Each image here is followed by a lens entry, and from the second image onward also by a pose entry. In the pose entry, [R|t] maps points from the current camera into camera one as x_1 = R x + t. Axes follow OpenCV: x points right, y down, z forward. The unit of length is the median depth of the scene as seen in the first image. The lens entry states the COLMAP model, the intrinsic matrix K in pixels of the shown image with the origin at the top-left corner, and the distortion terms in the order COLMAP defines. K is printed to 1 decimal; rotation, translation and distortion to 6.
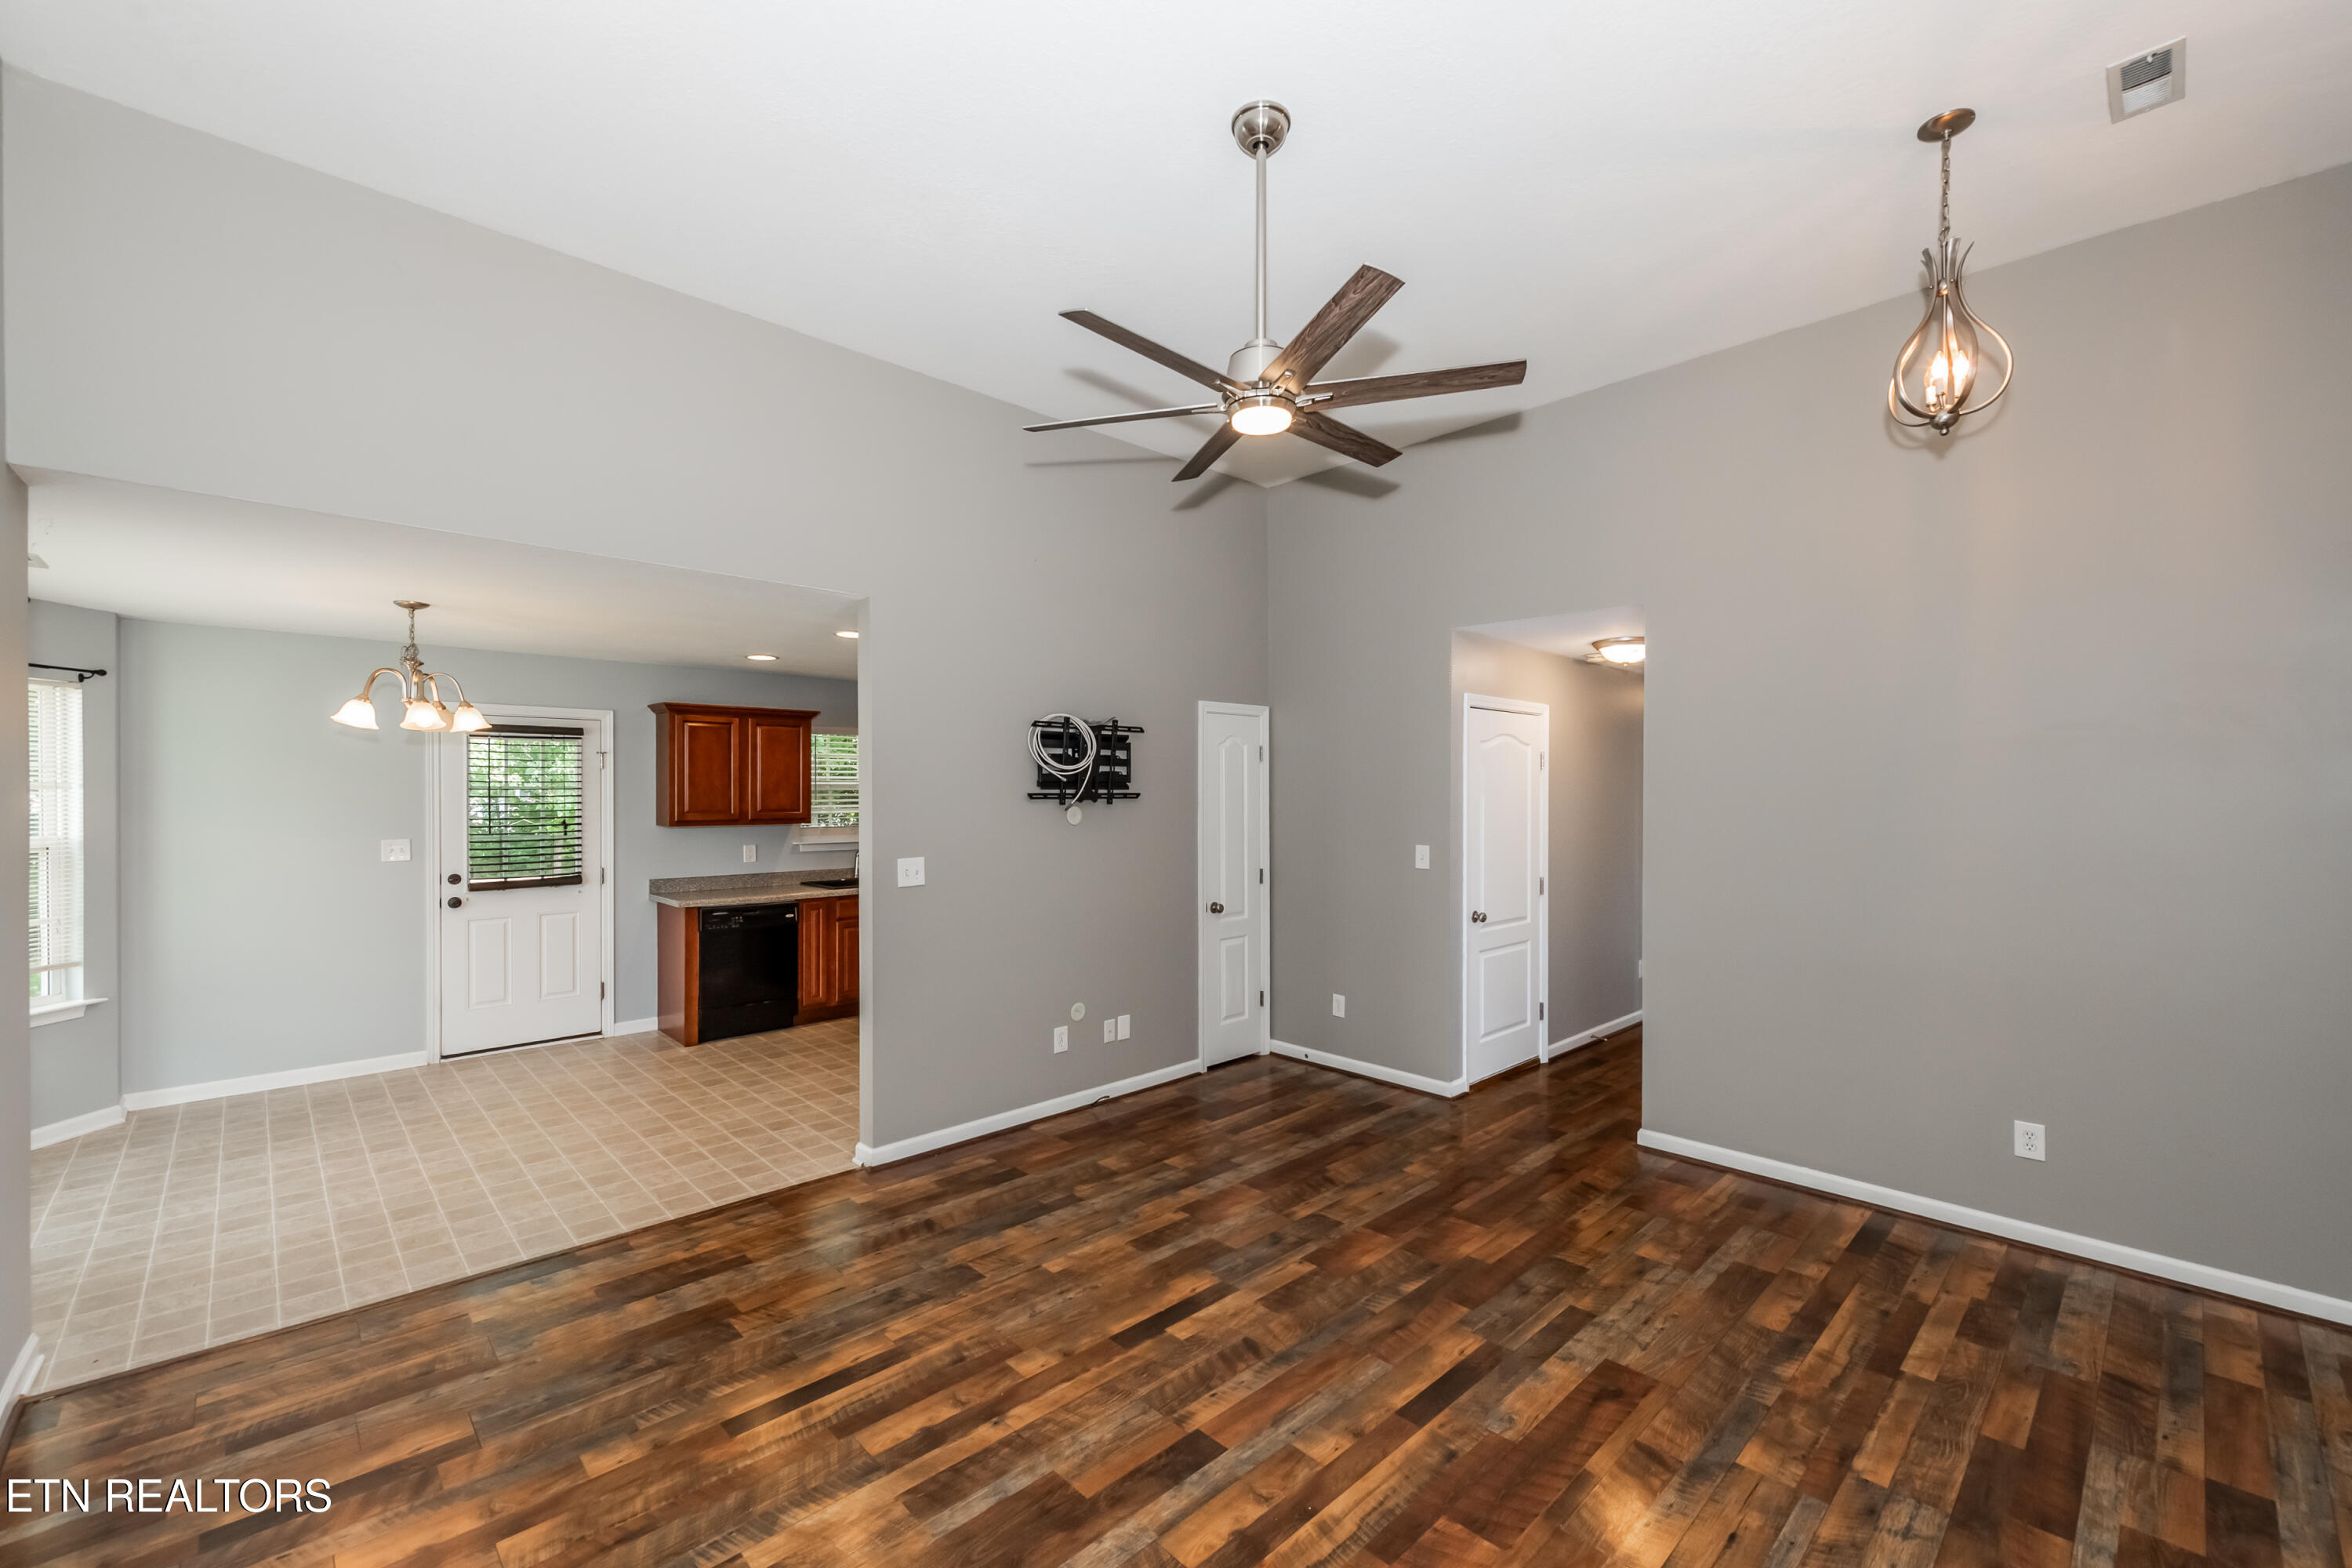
lens RADIAL K [[935.5, 0, 1193.8], [0, 935.5, 787.9], [0, 0, 1]] dist [0.011569, -0.002892]
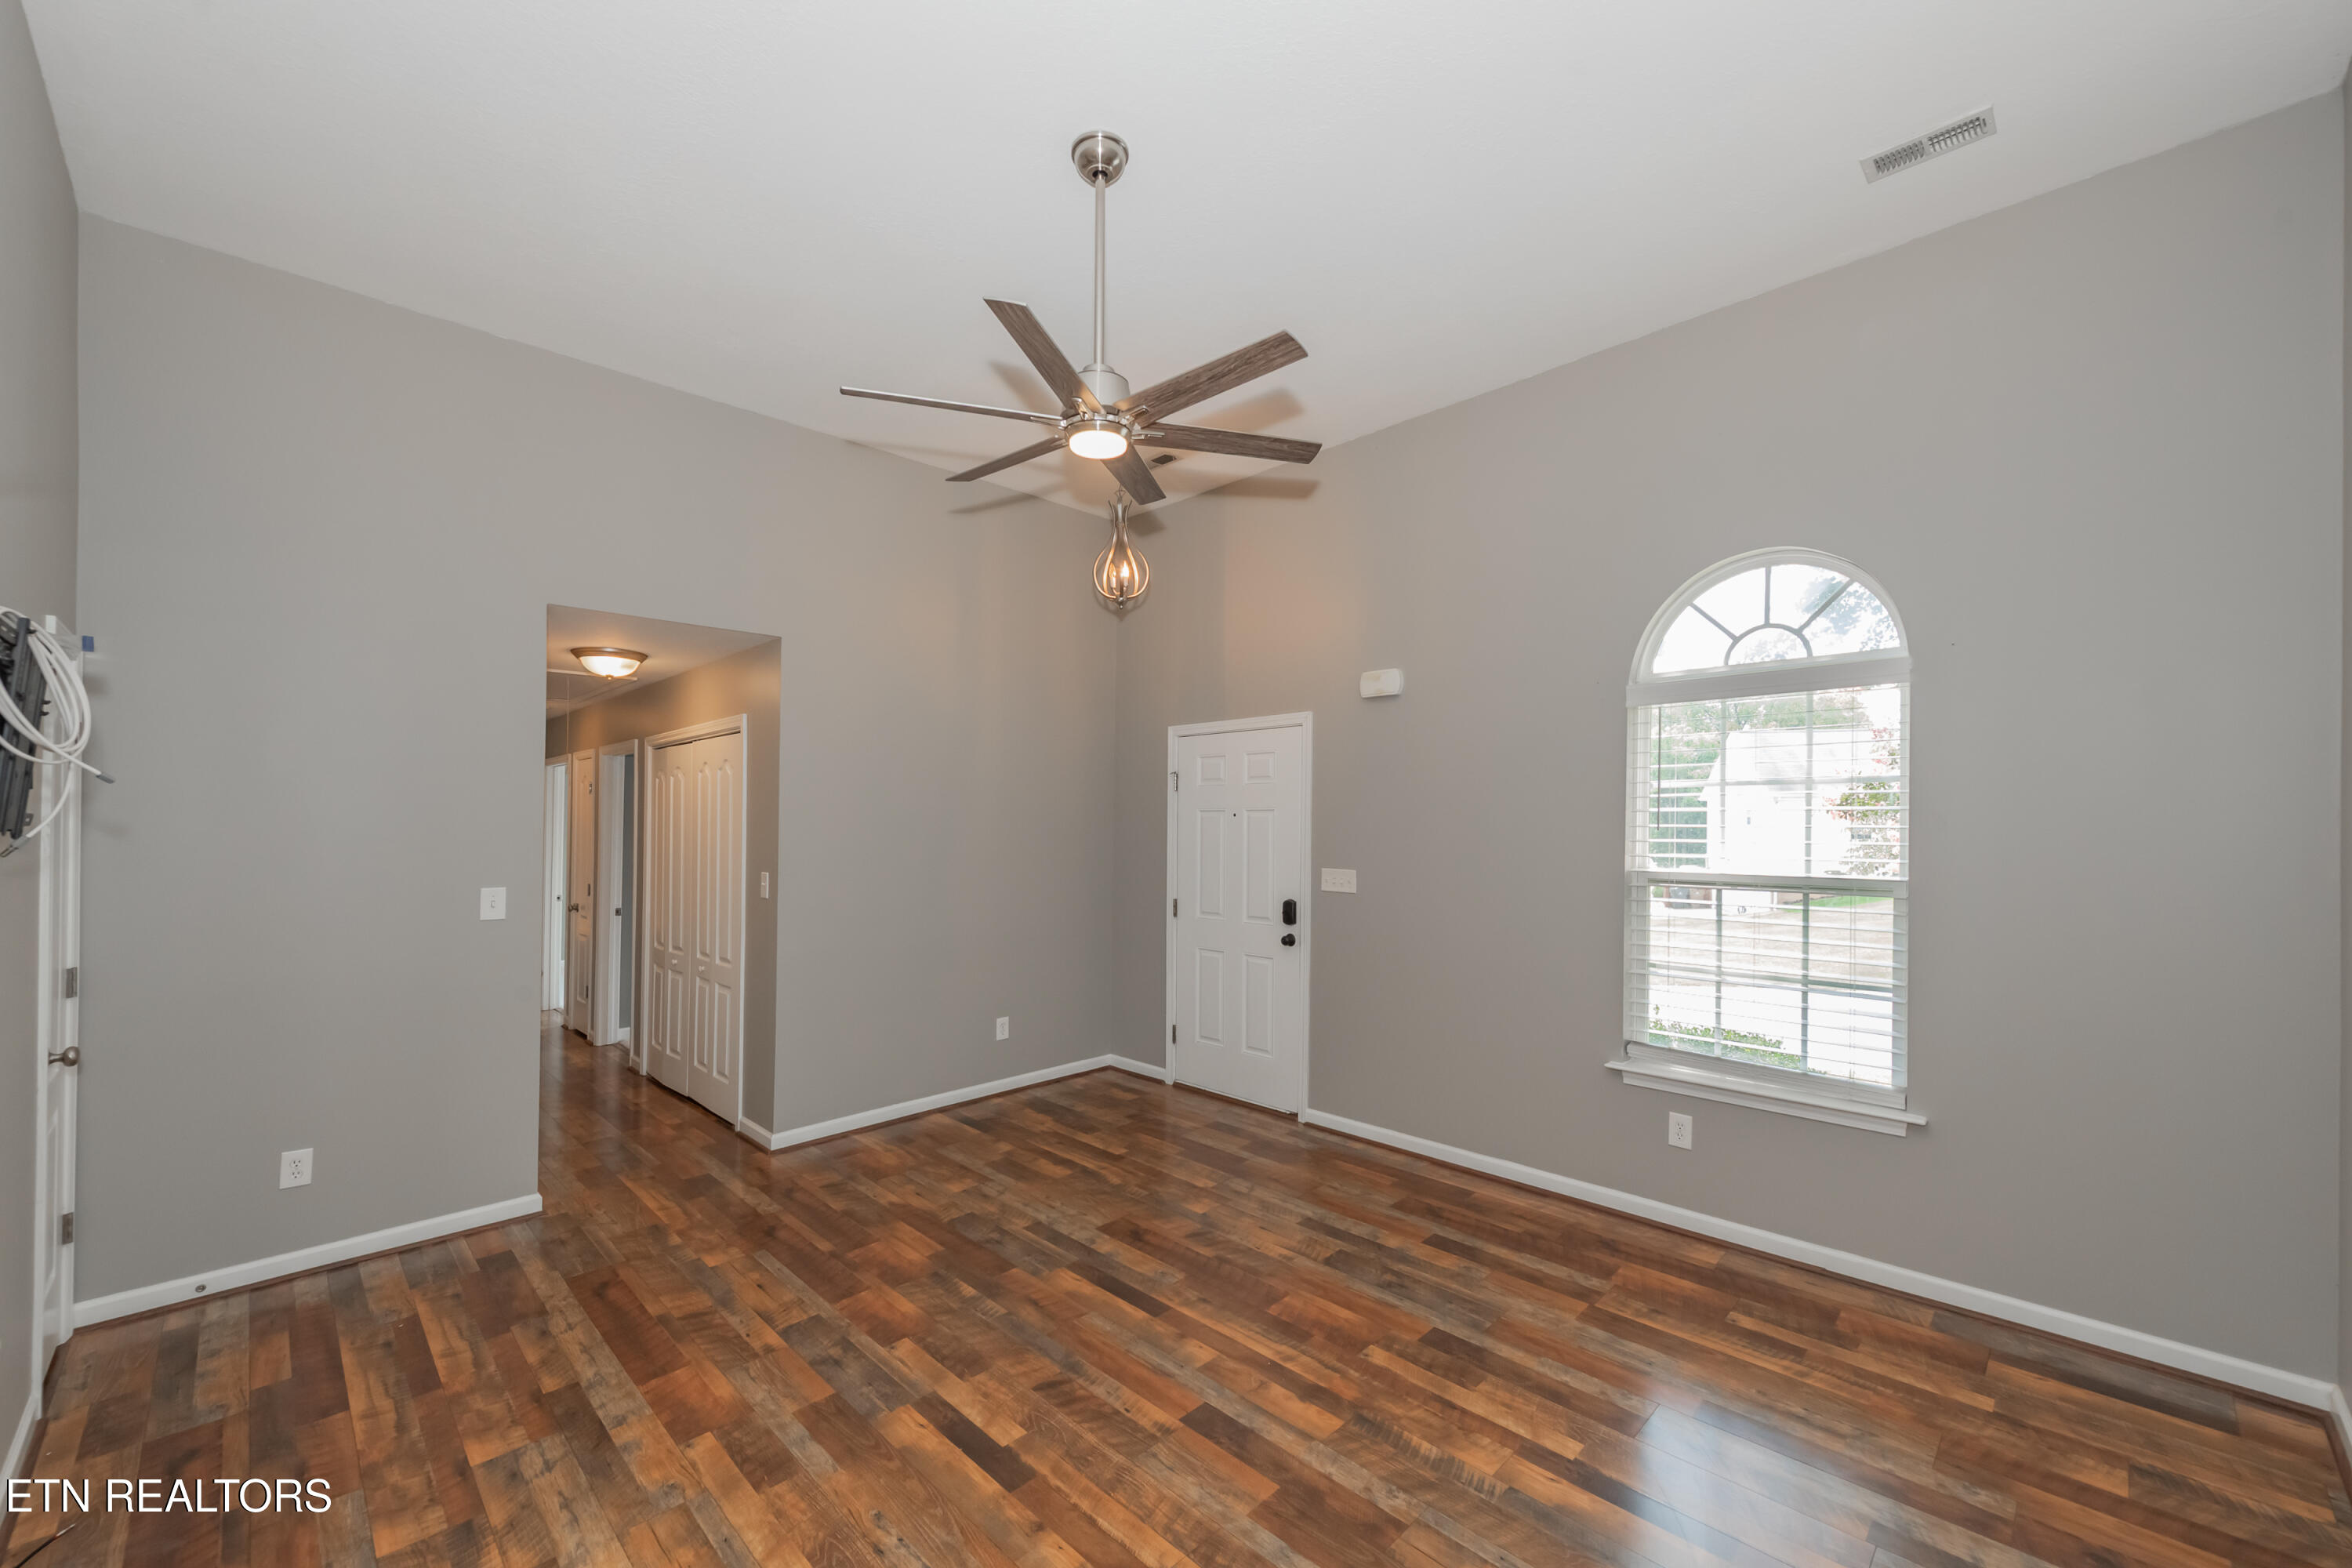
lens RADIAL K [[934.3, 0, 1165.3], [0, 934.3, 817.3], [0, 0, 1]] dist [0.008864, -0.000250]
pose [[0.008222, 0.001742, 0.999965, -0.746791], [-0.000047, 0.999998, -0.001742, 0.012870], [-0.999966, -0.000033, 0.008222, 0.726967]]
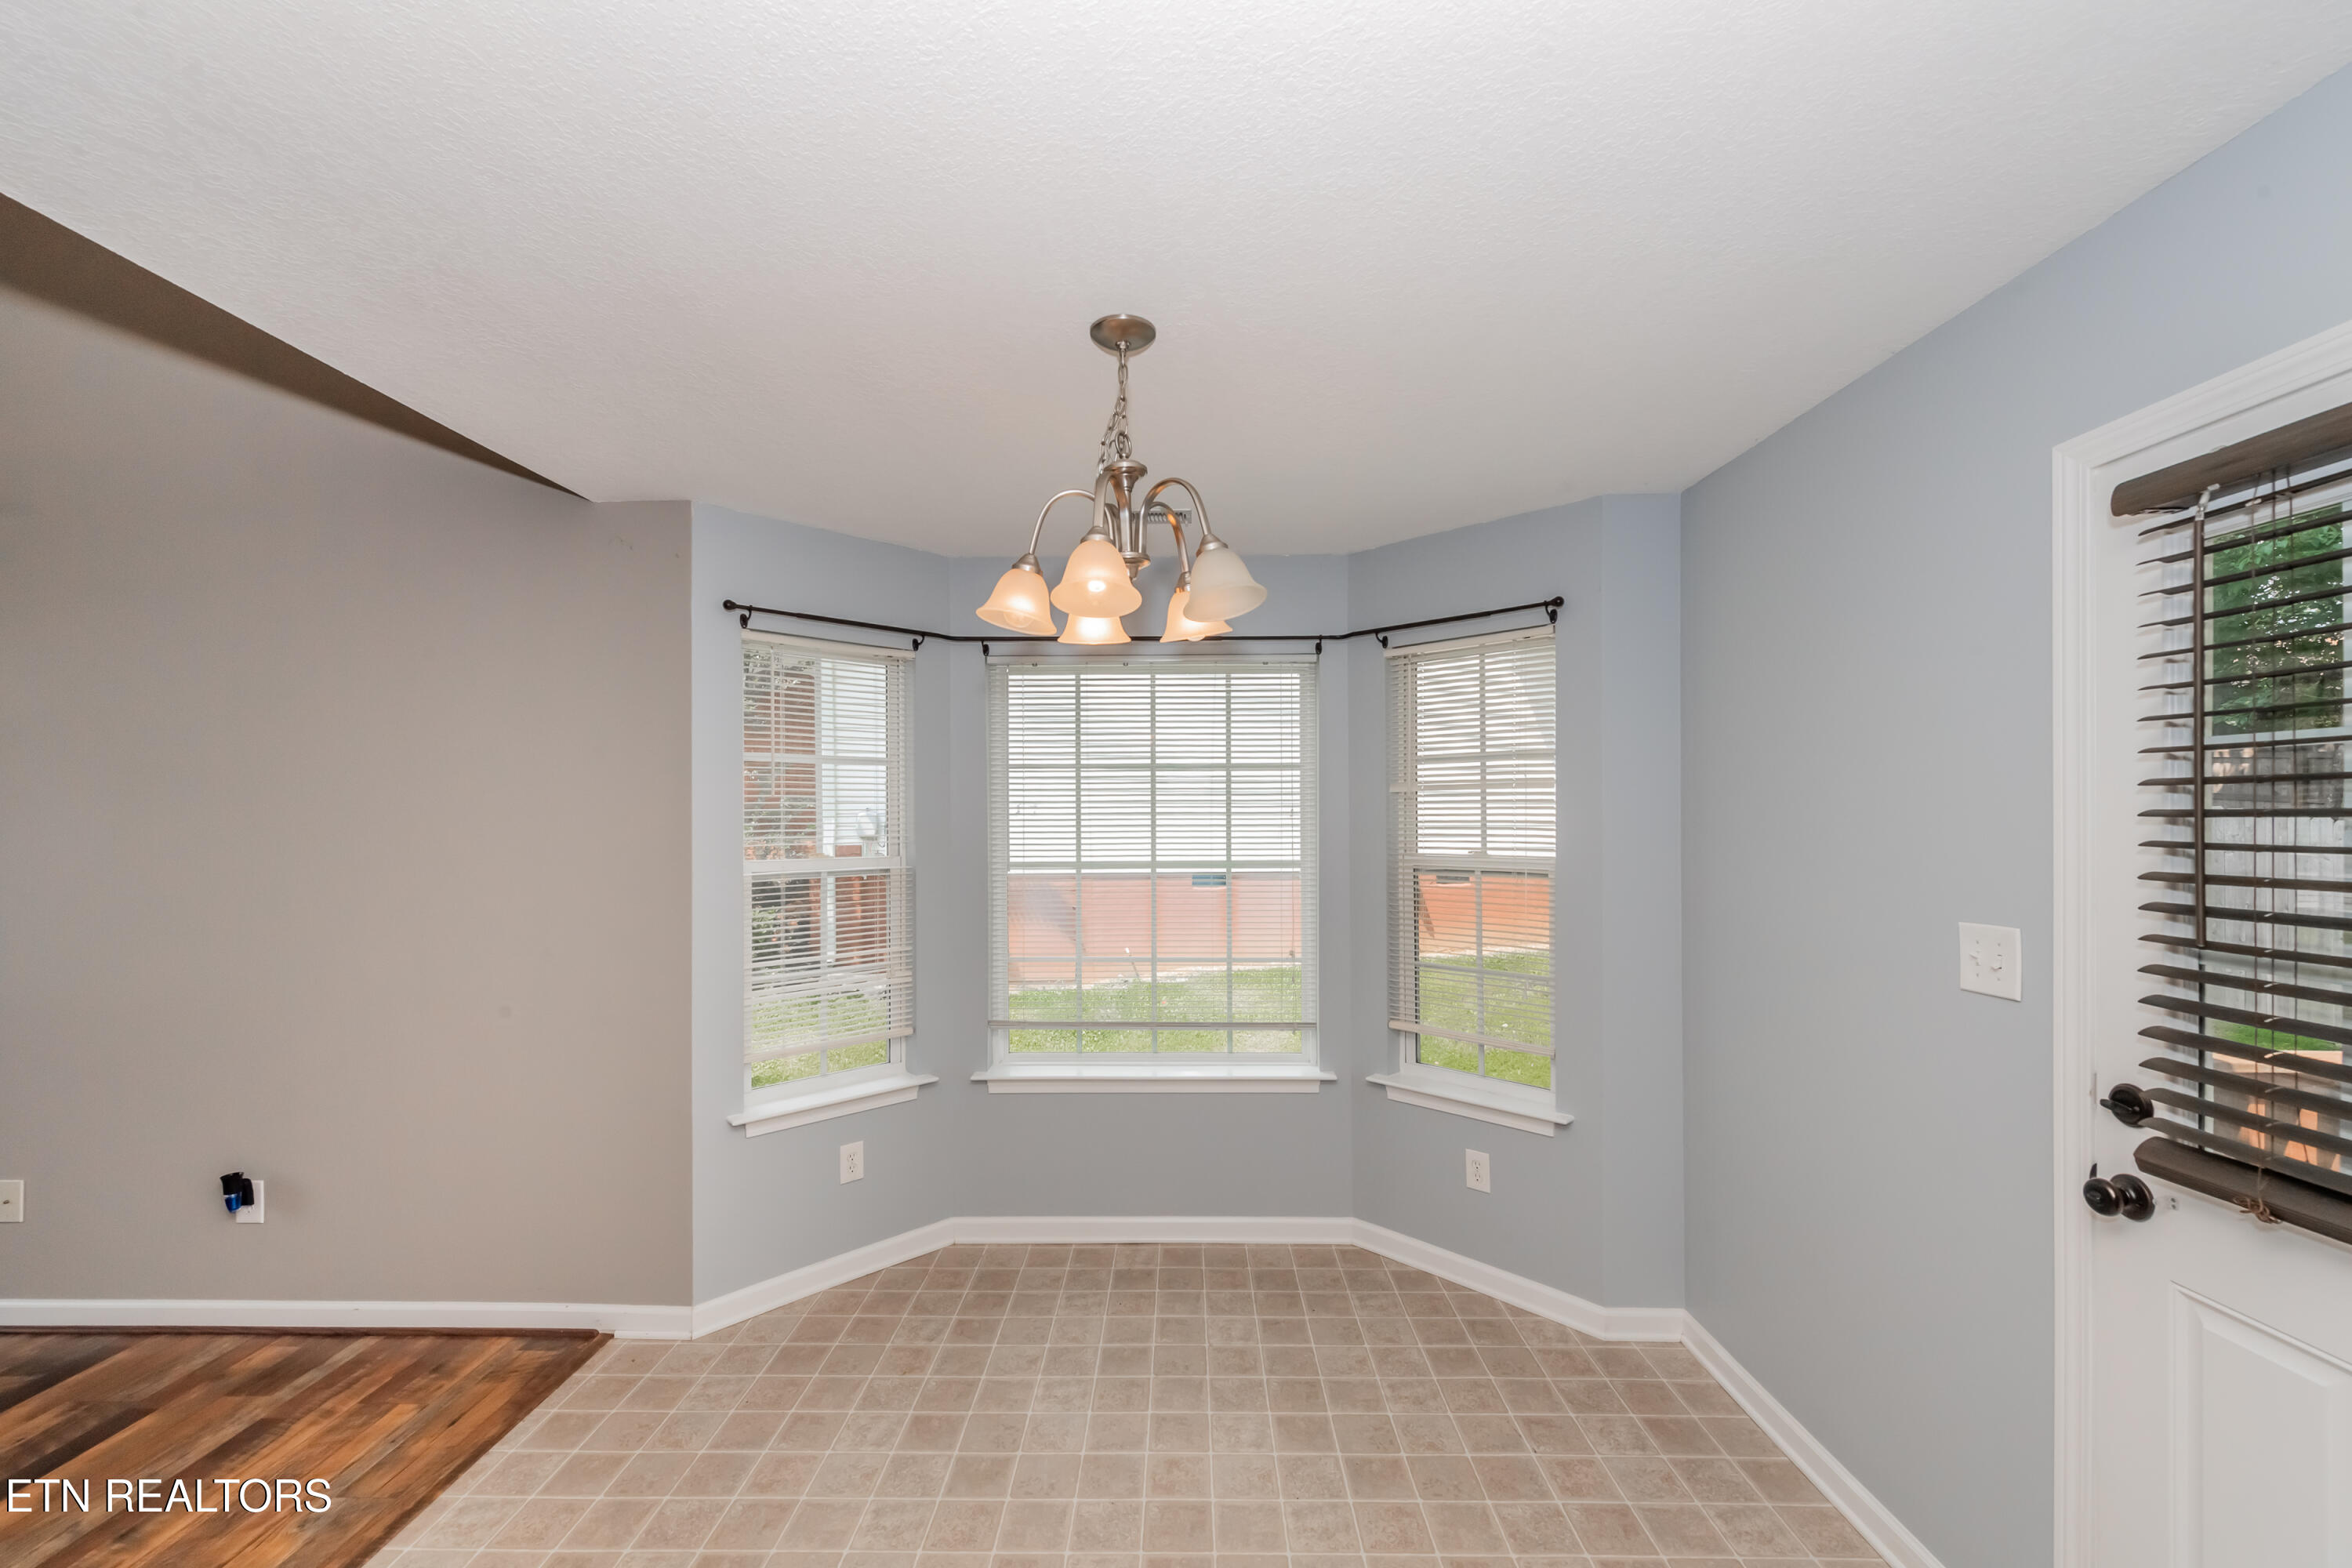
lens RADIAL K [[956.3, 0, 1182.5], [0, 956.3, 826.4], [0, 0, 1]] dist [0.001939, -0.000362]
pose [[-0.717452, 0.001771, -0.696605, -0.700309], [0.004558, 0.999987, -0.002152, 0.035216], [0.696593, -0.004719, -0.717451, 1.714262]]
